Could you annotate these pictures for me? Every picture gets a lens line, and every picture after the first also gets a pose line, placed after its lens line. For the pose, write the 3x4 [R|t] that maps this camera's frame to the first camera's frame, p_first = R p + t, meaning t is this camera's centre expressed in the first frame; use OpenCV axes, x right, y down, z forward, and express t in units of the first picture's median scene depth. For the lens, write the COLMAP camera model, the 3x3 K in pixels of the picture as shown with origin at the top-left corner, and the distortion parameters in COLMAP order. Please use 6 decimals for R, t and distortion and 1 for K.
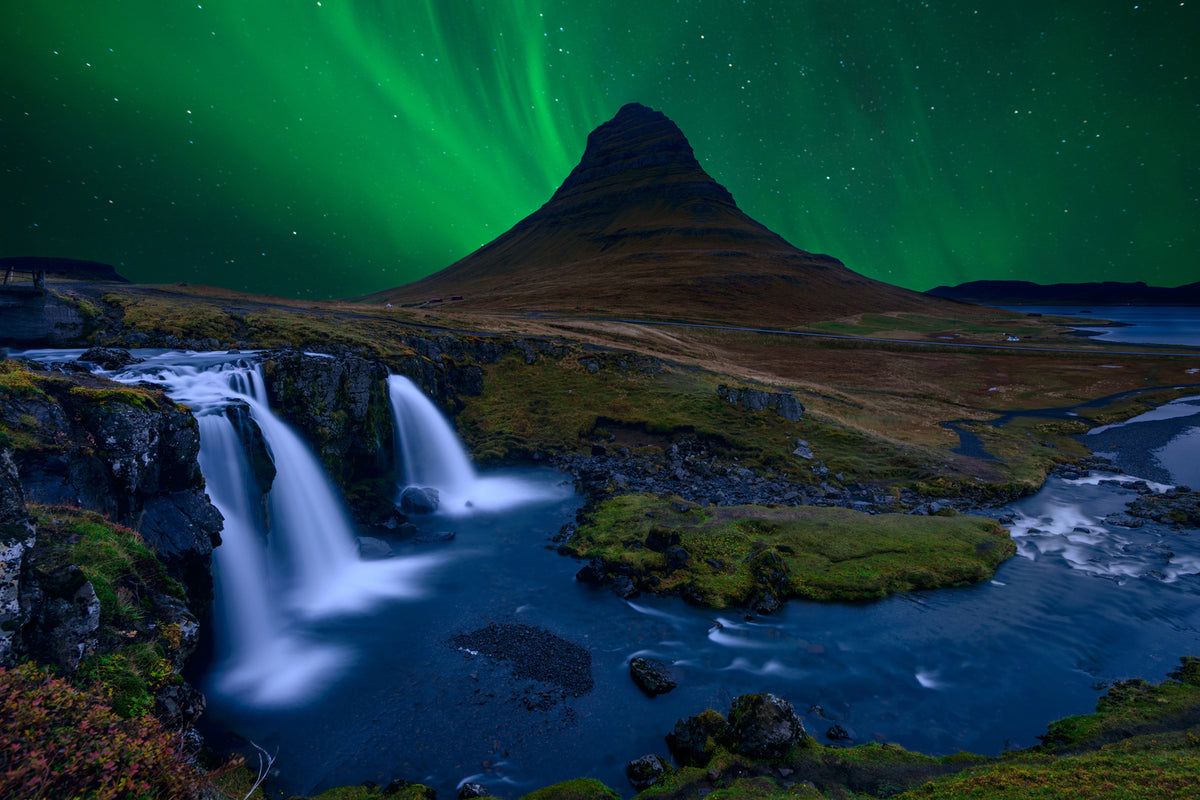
lens RADIAL K [[683.5, 0, 625.3], [0, 683.5, 405.5], [0, 0, 1]] dist [0.043461, -0.014355]
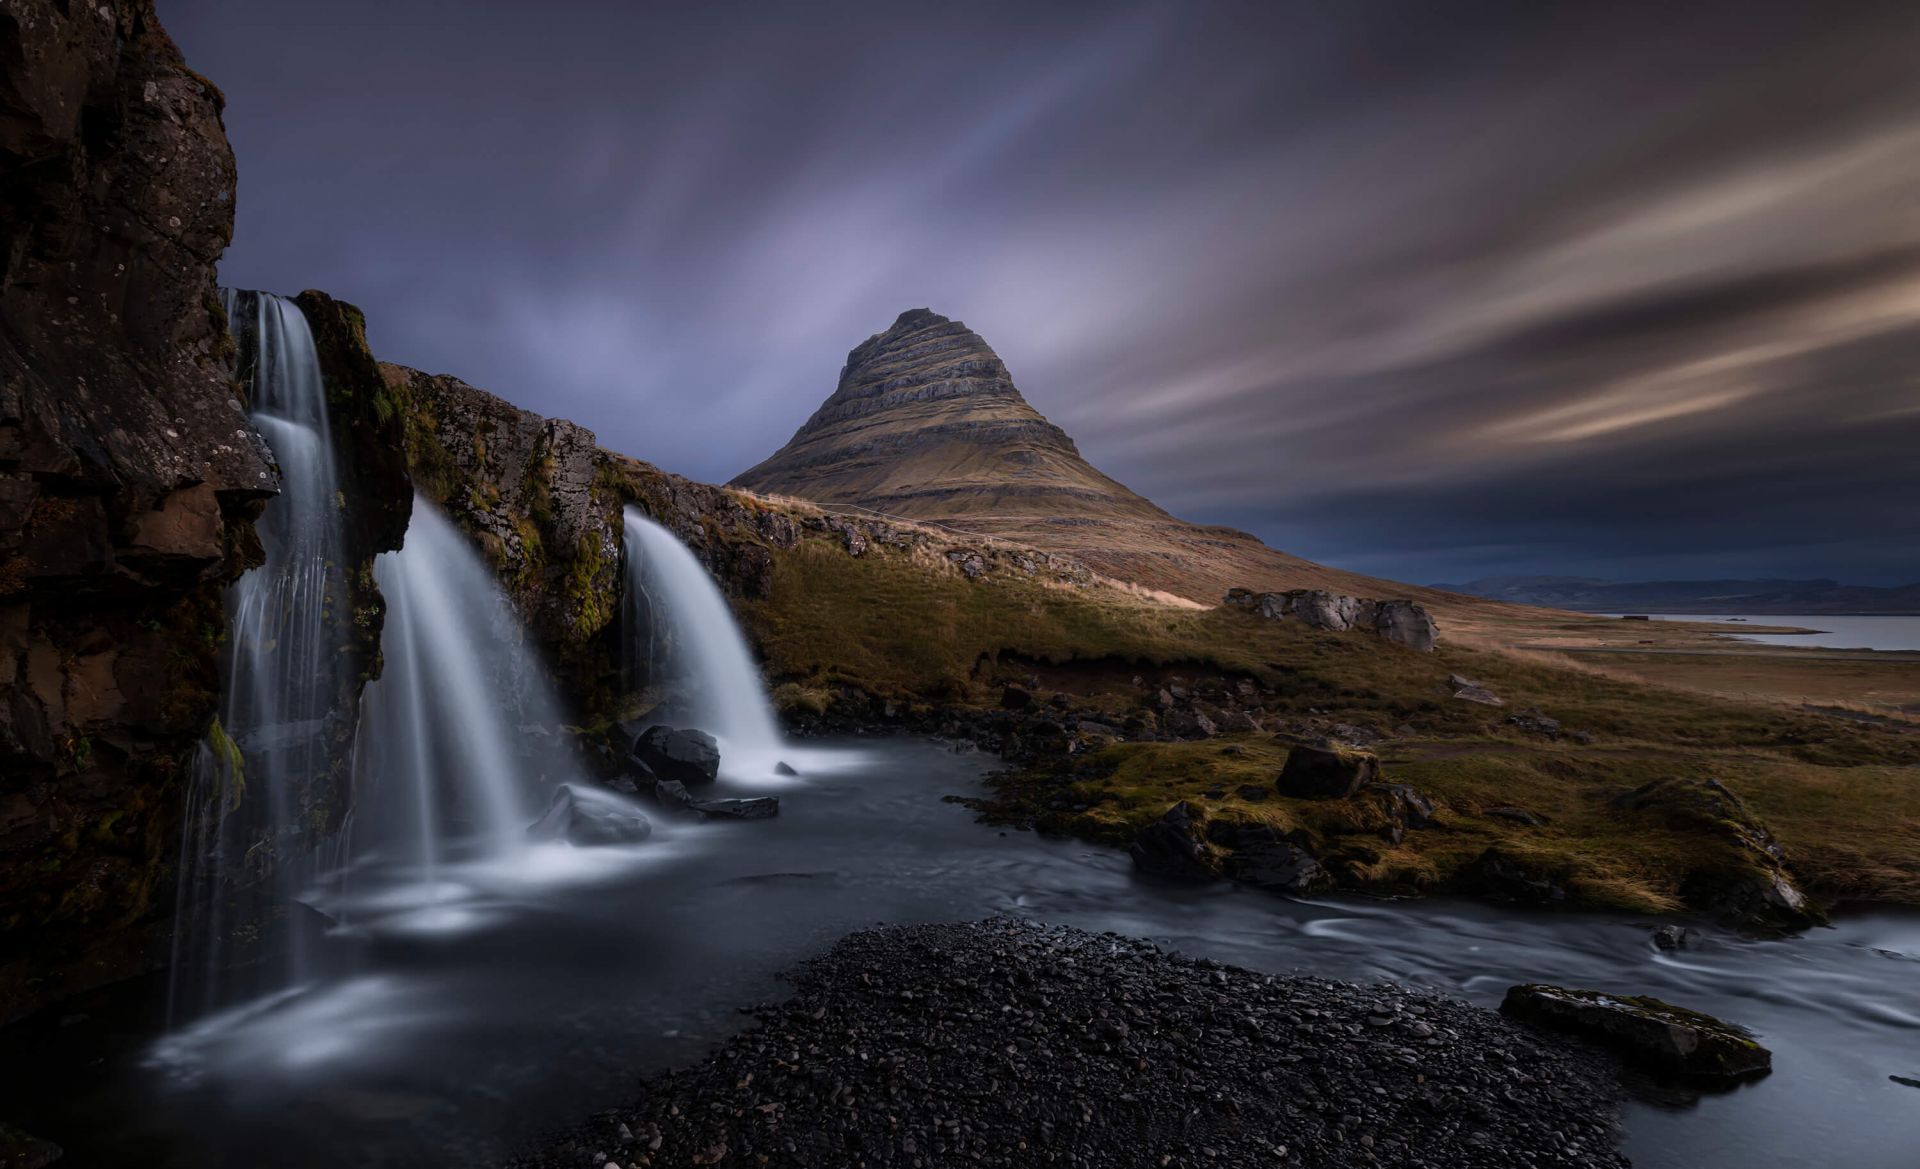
lens RADIAL K [[1100.9, 0, 980.4], [0, 1100.9, 527.8], [0, 0, 1]] dist [0.053238, -0.009610]
pose [[0.997462, 0.008656, 0.070678, -0.104058], [0.007231, 0.975139, -0.221476, 0.105323], [-0.070838, 0.221425, 0.972601, 0.170115]]
